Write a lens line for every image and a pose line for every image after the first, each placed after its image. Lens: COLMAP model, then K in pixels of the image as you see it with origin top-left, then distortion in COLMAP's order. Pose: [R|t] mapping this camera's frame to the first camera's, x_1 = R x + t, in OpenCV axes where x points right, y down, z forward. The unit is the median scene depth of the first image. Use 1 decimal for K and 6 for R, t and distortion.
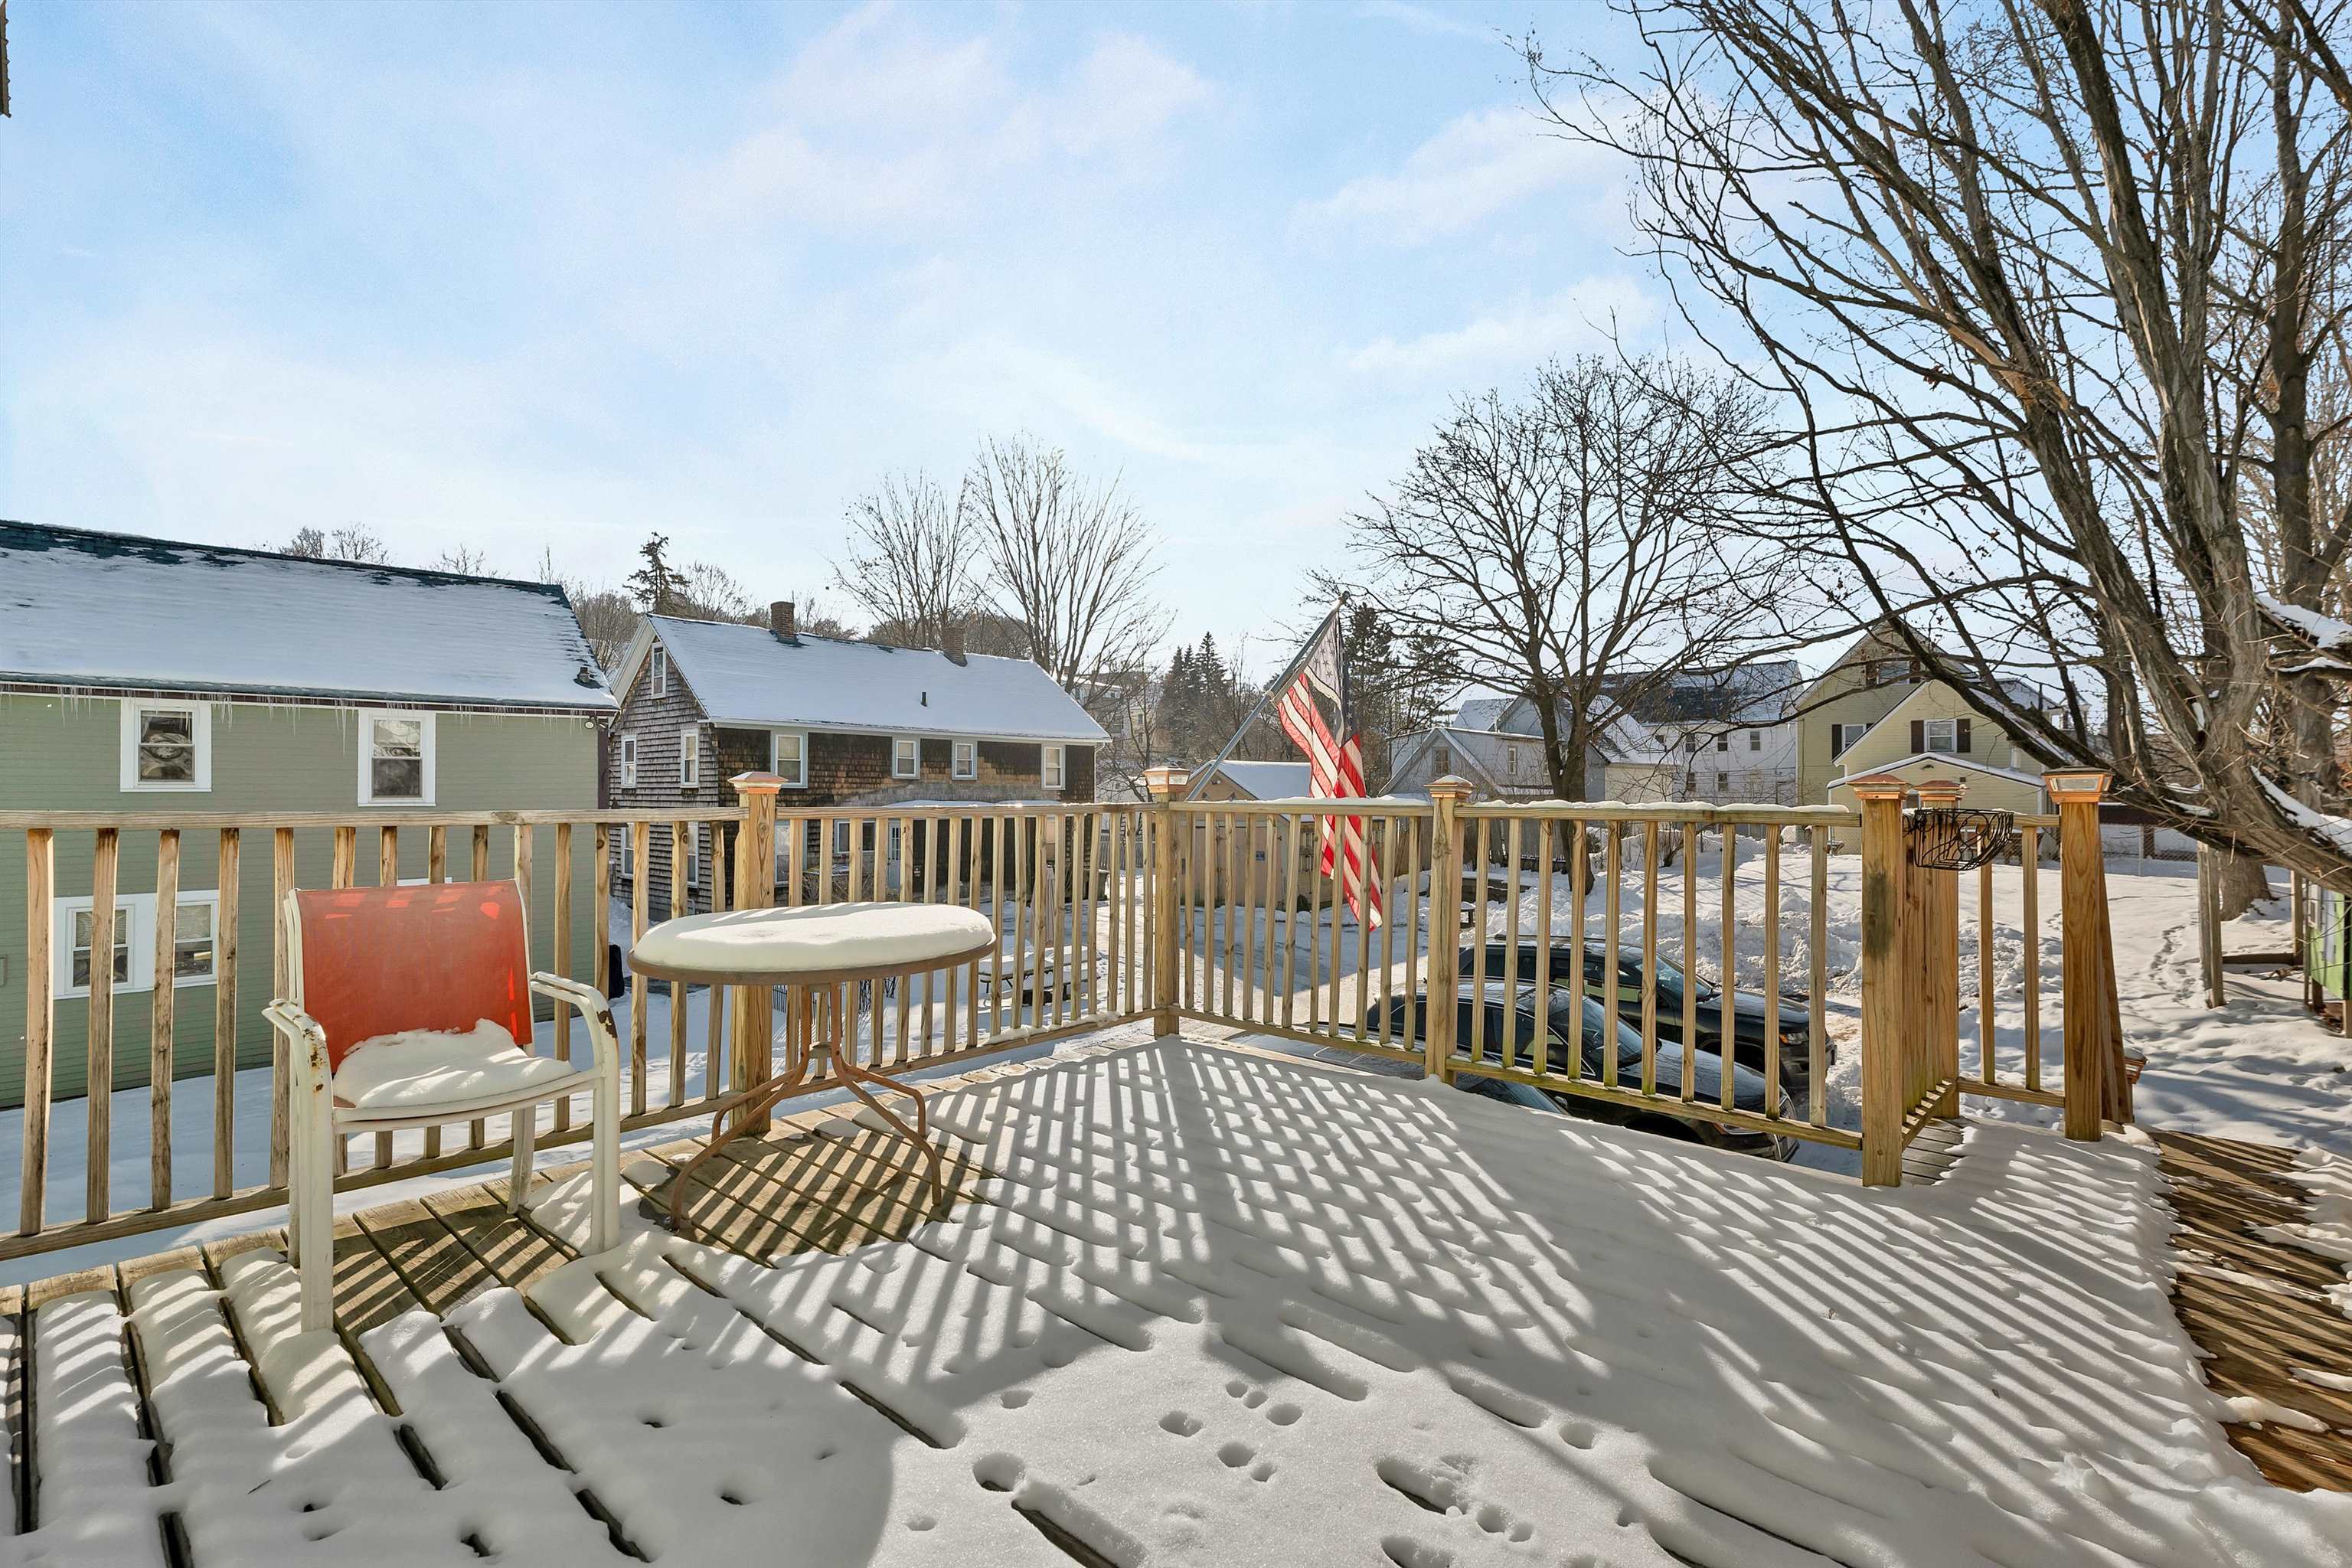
lens RADIAL K [[1067.6, 0, 1174.3], [0, 1067.6, 780.7], [0, 0, 1]] dist [0.000787, -0.000579]
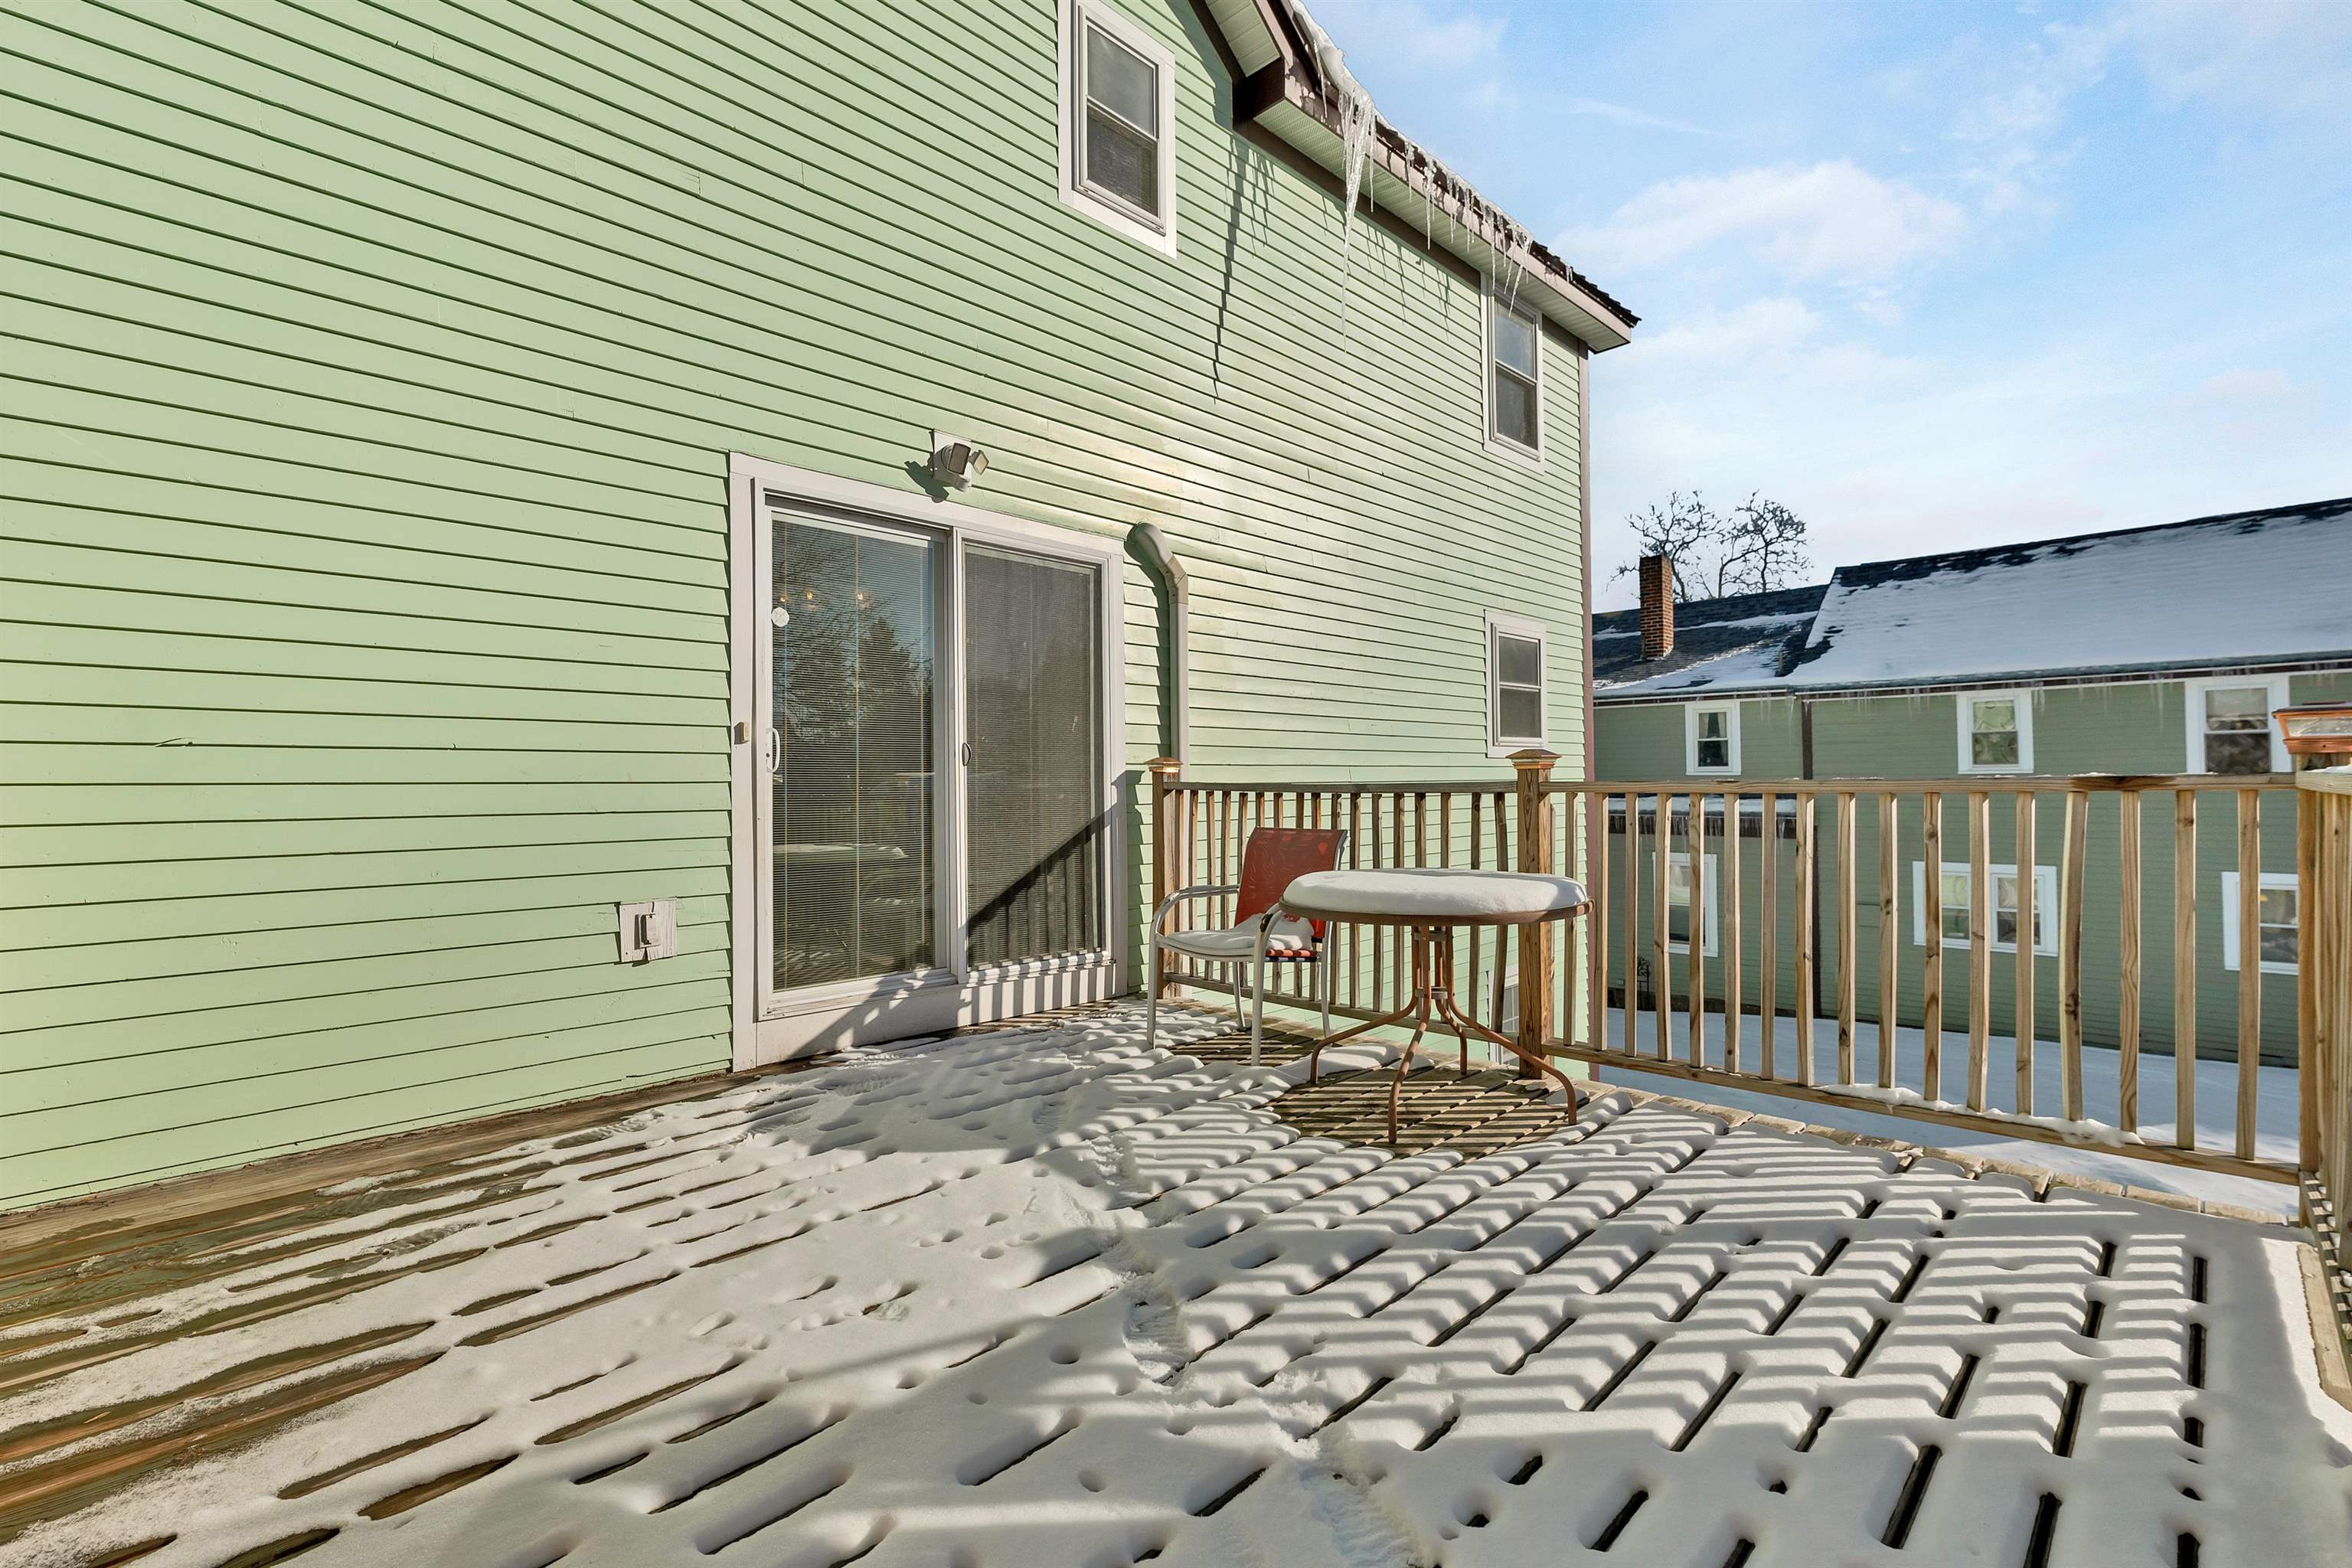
lens RADIAL K [[1067.6, 0, 1174.3], [0, 1067.6, 780.7], [0, 0, 1]] dist [0.000787, -0.000579]
pose [[-0.018661, -0.002622, -0.999822, 0.781983], [0.020367, 0.999788, -0.003002, 0.017809], [0.999618, -0.020420, -0.018603, 0.702984]]
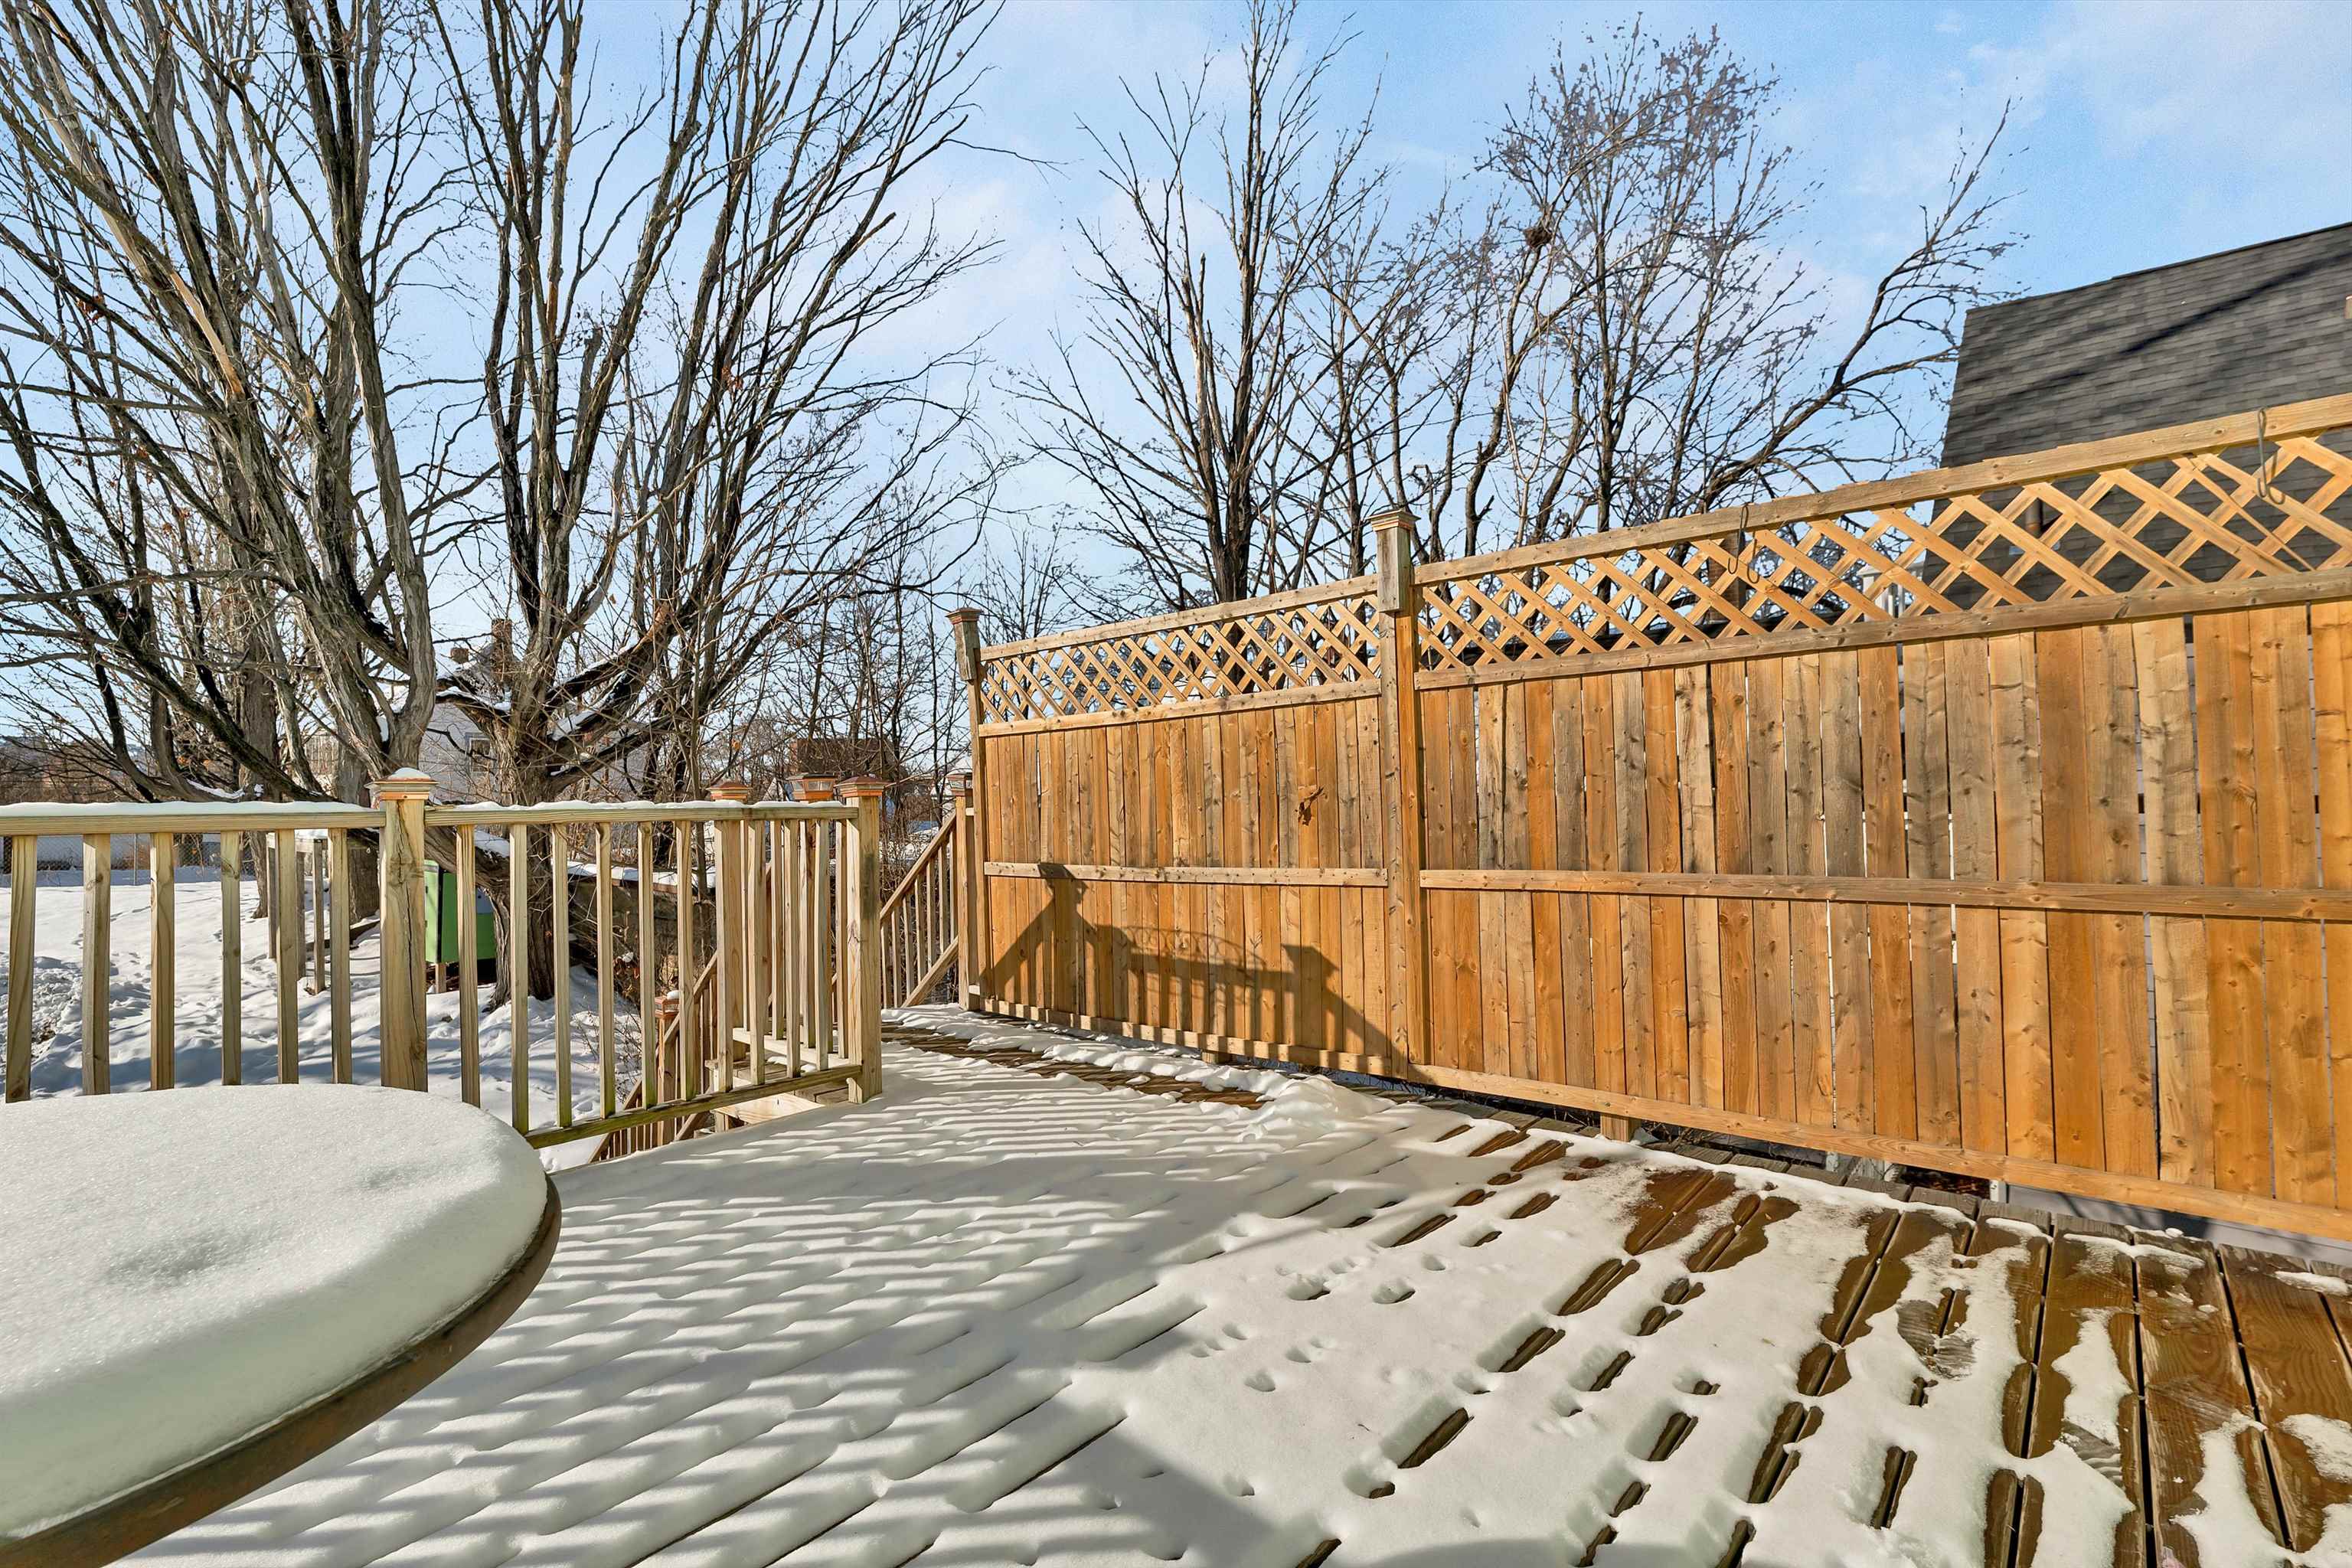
lens RADIAL K [[1067.6, 0, 1174.3], [0, 1067.6, 780.7], [0, 0, 1]] dist [0.000787, -0.000579]
pose [[-0.045262, 0.015827, 0.998850, -0.578856], [-0.008376, 0.999833, -0.016222, 0.014449], [-0.998940, -0.009101, -0.045121, 0.625025]]
